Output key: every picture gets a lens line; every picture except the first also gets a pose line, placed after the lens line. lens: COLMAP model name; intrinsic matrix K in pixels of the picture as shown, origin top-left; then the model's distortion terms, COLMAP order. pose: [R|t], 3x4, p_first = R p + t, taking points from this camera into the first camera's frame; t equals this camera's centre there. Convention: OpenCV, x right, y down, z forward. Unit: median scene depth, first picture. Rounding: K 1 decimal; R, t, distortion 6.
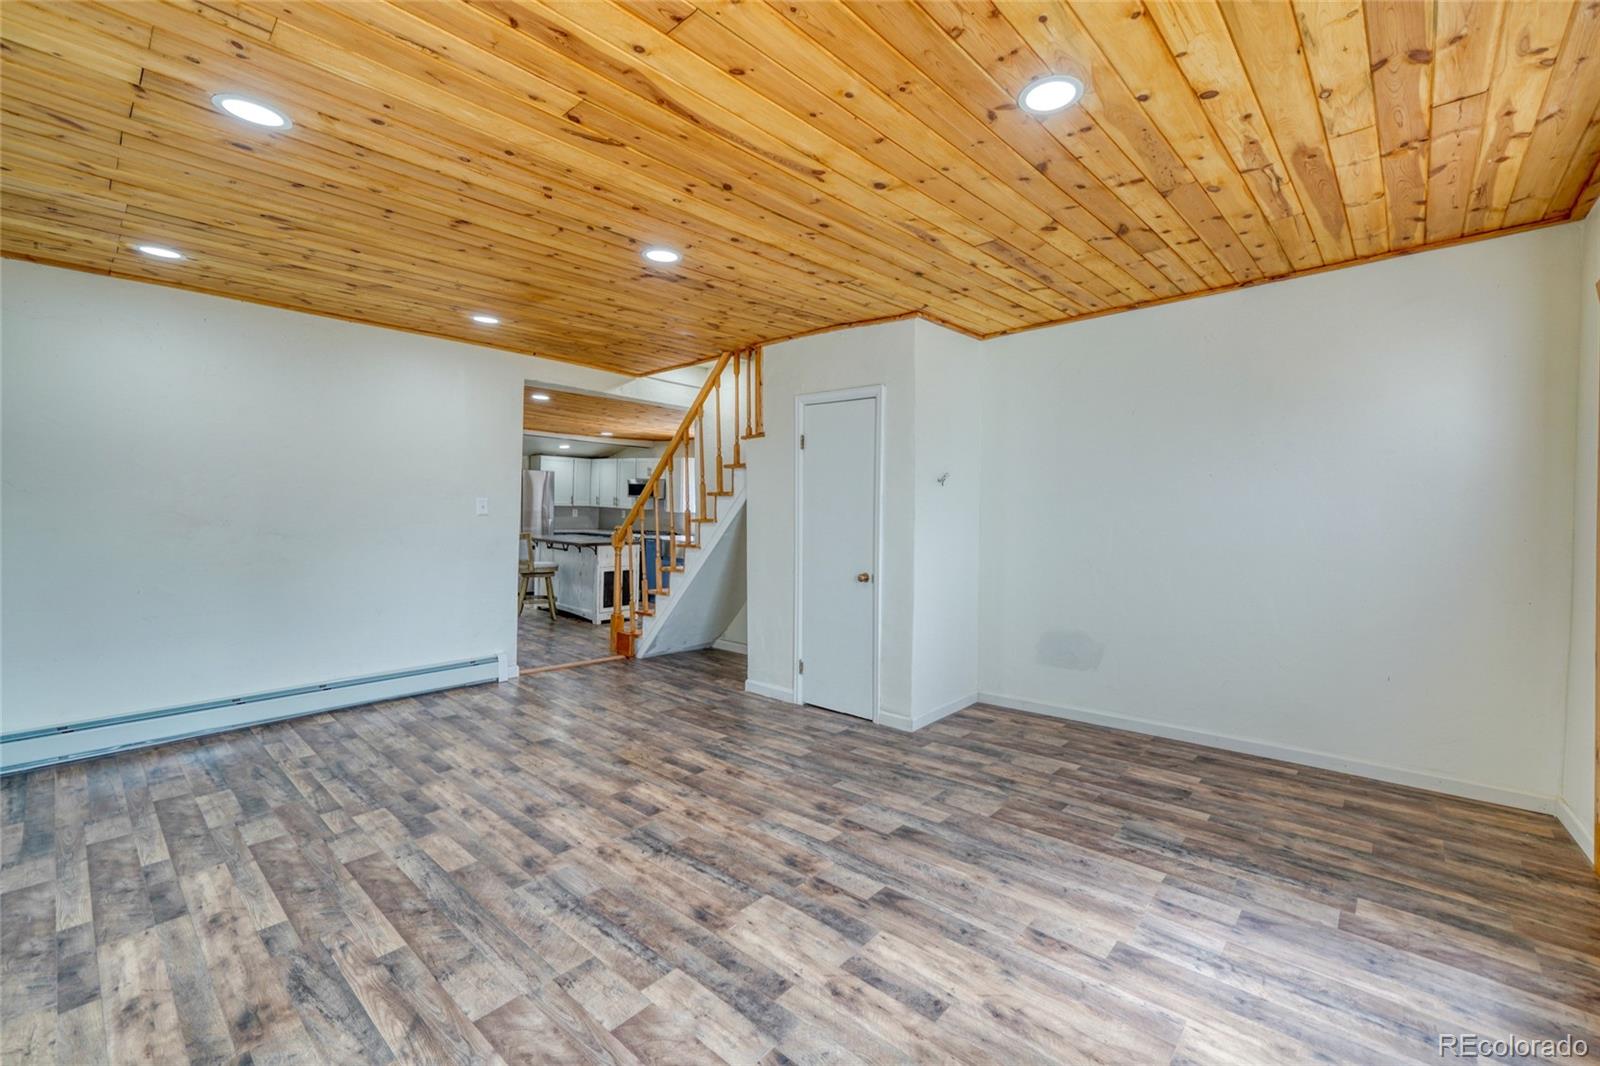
lens RADIAL K [[672.6, 0, 835.3], [0, 672.6, 518.6], [0, 0, 1]] dist [-0.006272, -0.000450]
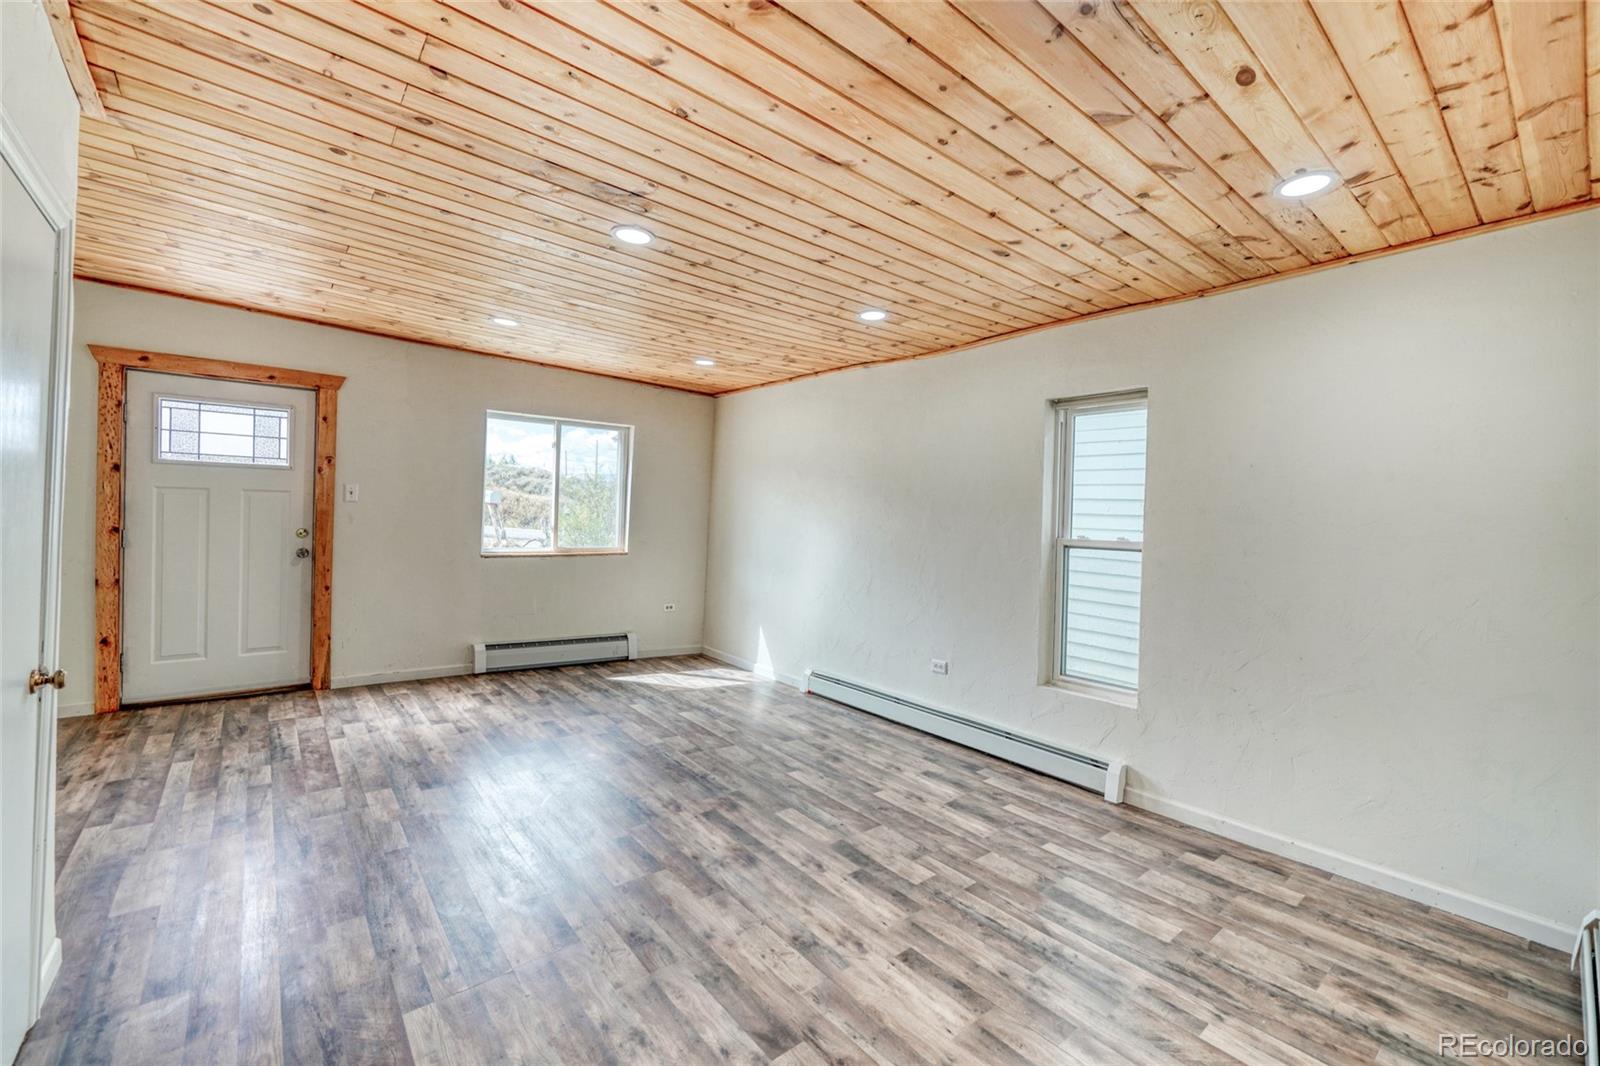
lens RADIAL K [[672.6, 0, 809.9], [0, 672.6, 528.6], [0, 0, 1]] dist [-0.006272, -0.000450]
pose [[-0.985536, -0.050246, 0.161846, -0.803894], [-0.043337, 0.998004, 0.045939, -0.072412], [-0.163831, 0.038260, -0.985746, 2.275707]]
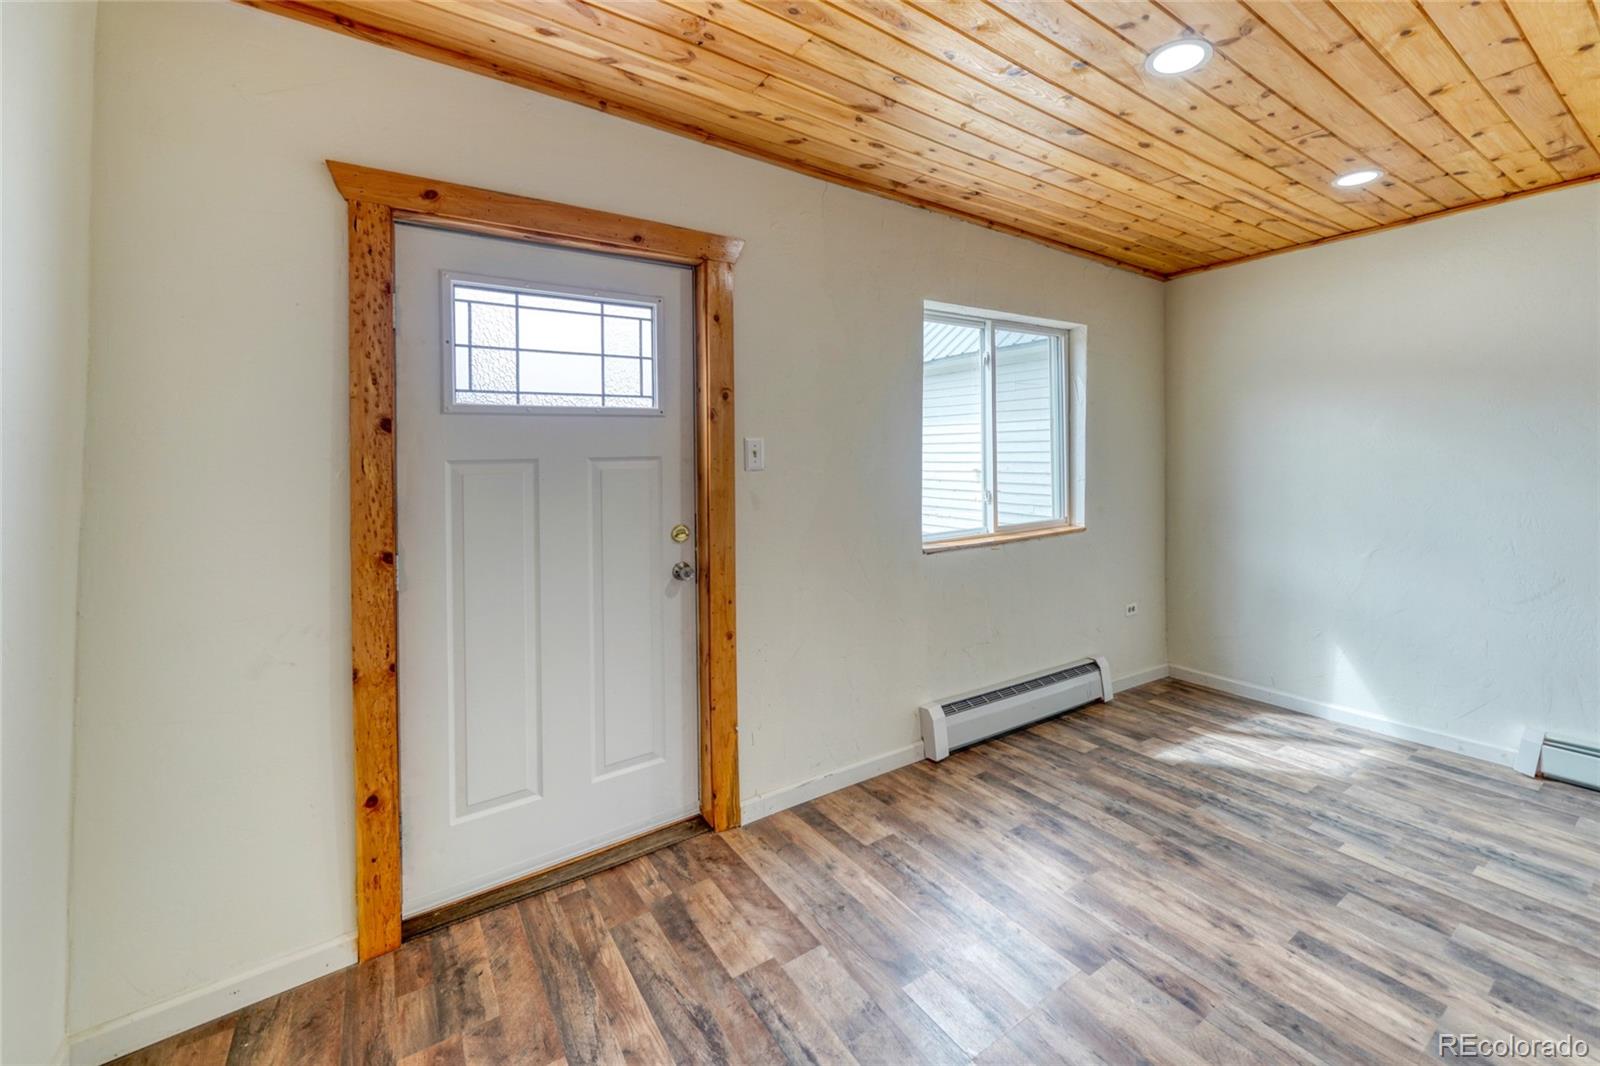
lens RADIAL K [[672.6, 0, 843.8], [0, 672.6, 451.3], [0, 0, 1]] dist [-0.006272, -0.000450]
pose [[-0.971914, 0.008875, 0.235168, 0.431282], [0.012633, 0.999815, 0.014477, -0.046840], [-0.234996, 0.017041, -0.971847, 1.571764]]
